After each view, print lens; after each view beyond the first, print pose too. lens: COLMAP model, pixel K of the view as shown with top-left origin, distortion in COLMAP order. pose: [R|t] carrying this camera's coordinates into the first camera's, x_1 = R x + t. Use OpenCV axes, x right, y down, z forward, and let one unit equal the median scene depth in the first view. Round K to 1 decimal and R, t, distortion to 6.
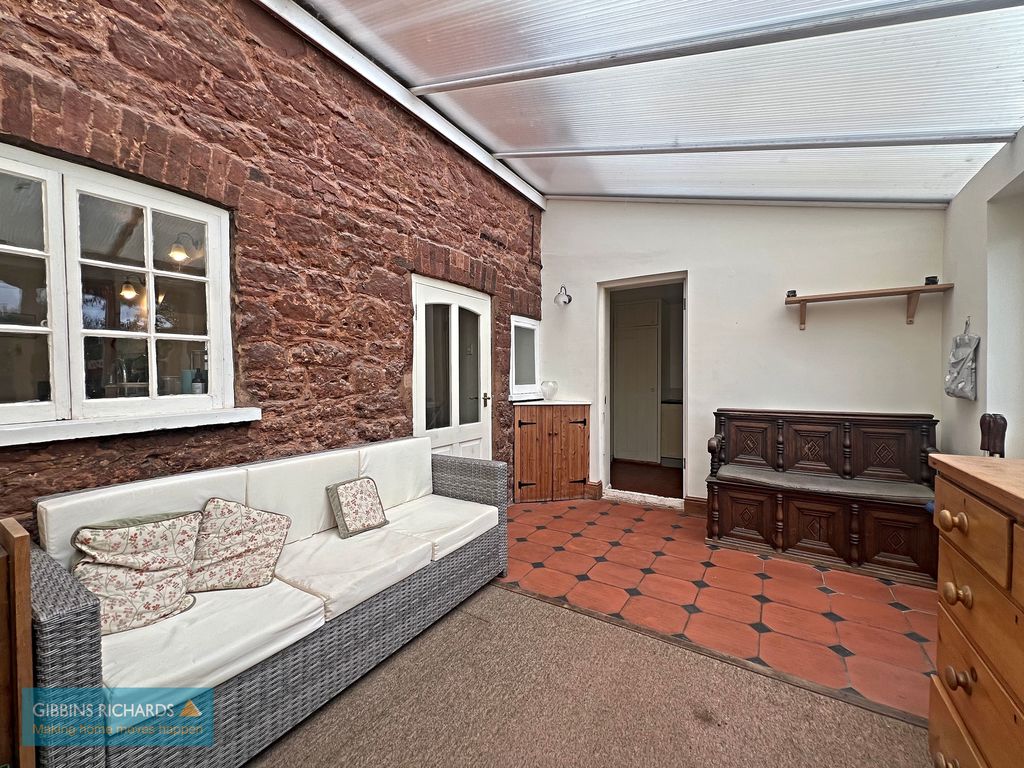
lens RADIAL K [[412.1, 0, 510.2], [0, 412.1, 382.3], [0, 0, 1]] dist [-0.002078, 0.000273]
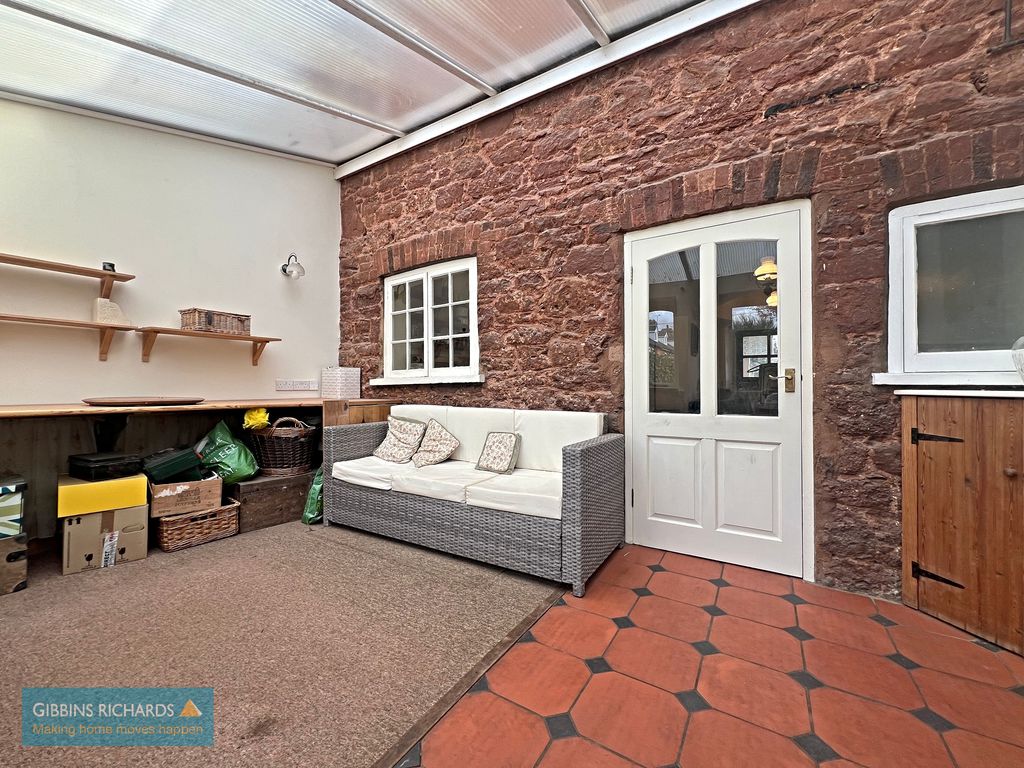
lens RADIAL K [[412.1, 0, 510.2], [0, 412.1, 382.3], [0, 0, 1]] dist [-0.002078, 0.000273]
pose [[0.014913, -0.006417, -0.999868, 0.764981], [-0.012943, 0.999894, -0.006610, 0.080067], [0.999805, 0.013040, 0.014829, 0.868517]]
